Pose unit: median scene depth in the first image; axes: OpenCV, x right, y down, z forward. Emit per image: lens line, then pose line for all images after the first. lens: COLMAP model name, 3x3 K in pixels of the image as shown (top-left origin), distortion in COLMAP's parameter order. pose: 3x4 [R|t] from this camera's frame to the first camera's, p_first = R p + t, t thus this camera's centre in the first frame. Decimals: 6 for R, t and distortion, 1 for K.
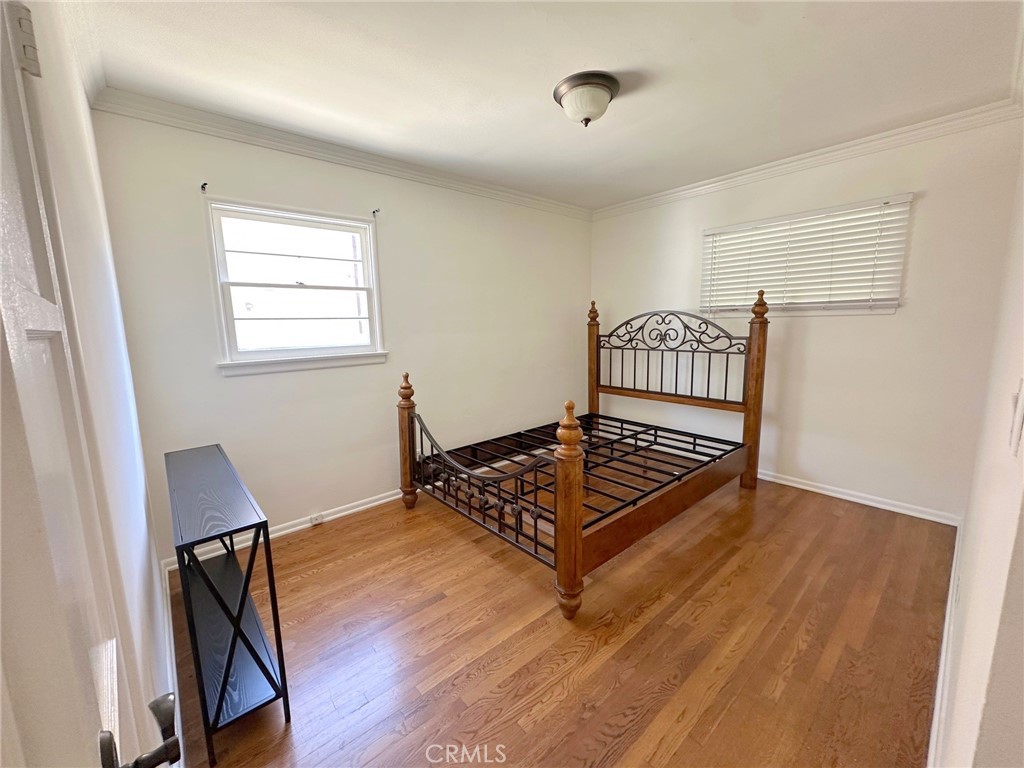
lens RADIAL K [[412.1, 0, 515.0], [0, 412.1, 383.5], [0, 0, 1]] dist [-0.002718, -0.000025]
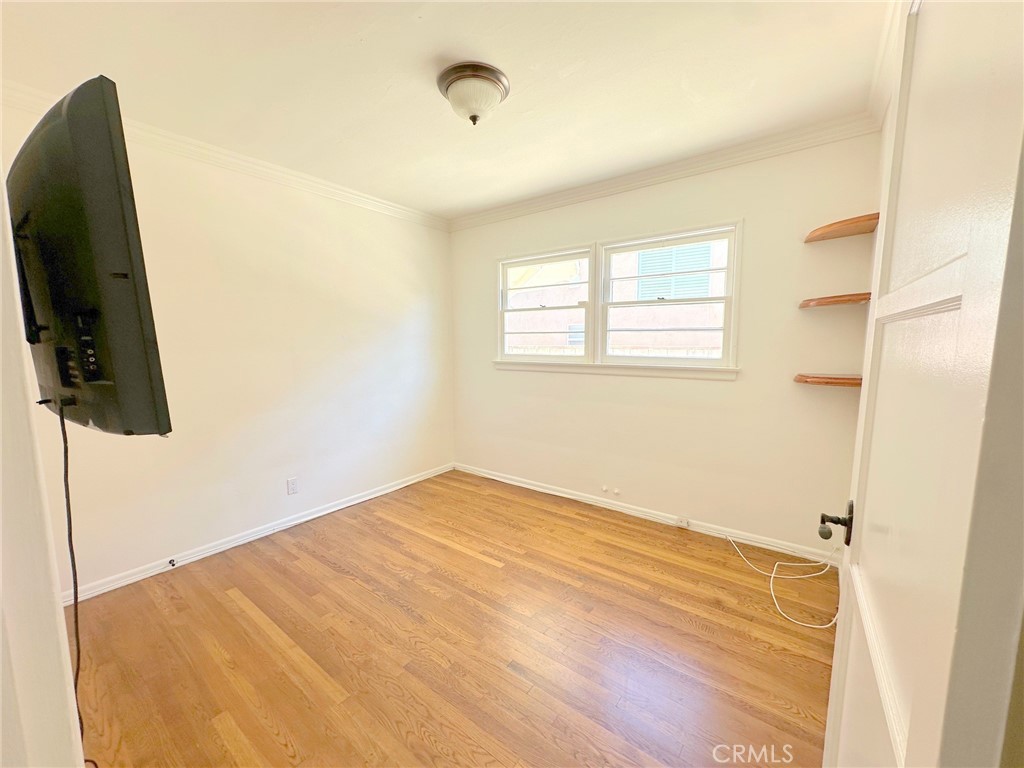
lens RADIAL K [[408.4, 0, 515.3], [0, 408.4, 383.8], [0, 0, 1]] dist [-0.005407, 0.001521]
pose [[0.201888, 0.127024, -0.971137, 0.848399], [-0.141249, 0.984964, 0.099468, -0.126511], [0.969170, 0.117091, 0.216794, 0.720316]]
